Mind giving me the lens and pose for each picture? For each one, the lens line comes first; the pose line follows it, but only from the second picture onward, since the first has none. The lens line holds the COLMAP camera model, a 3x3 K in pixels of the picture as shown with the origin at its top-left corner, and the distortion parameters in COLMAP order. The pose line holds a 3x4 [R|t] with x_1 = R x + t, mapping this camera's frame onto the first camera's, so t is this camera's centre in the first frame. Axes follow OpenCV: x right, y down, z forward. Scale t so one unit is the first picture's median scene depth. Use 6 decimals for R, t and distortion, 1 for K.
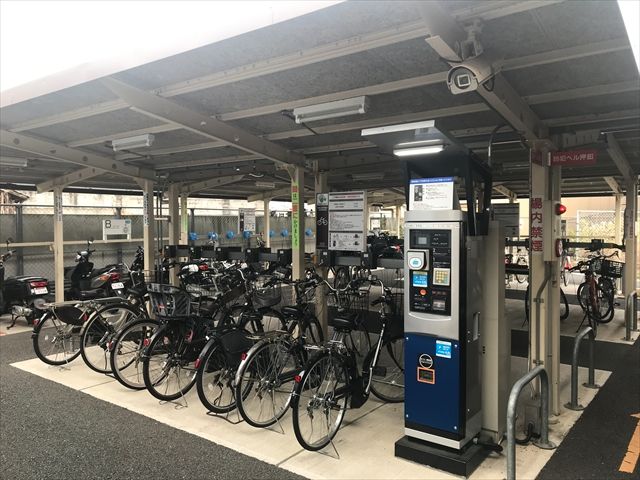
lens RADIAL K [[517.5, 0, 320.0], [0, 517.5, 240.0], [0, 0, 1]] dist [0.032938, 0.002234]
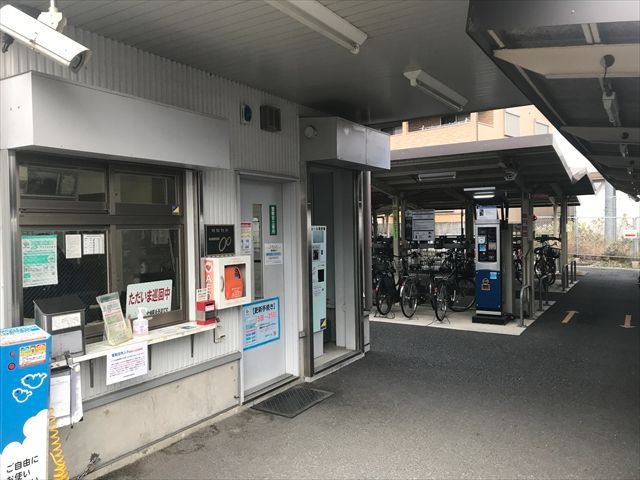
lens RADIAL K [[517.5, 0, 320.0], [0, 517.5, 240.0], [0, 0, 1]] dist [0.032938, 0.002234]
pose [[0.995062, -0.016514, 0.097874, -0.774375], [0.017808, 0.999765, -0.012365, 0.053414], [-0.097647, 0.014047, 0.995122, -1.302697]]
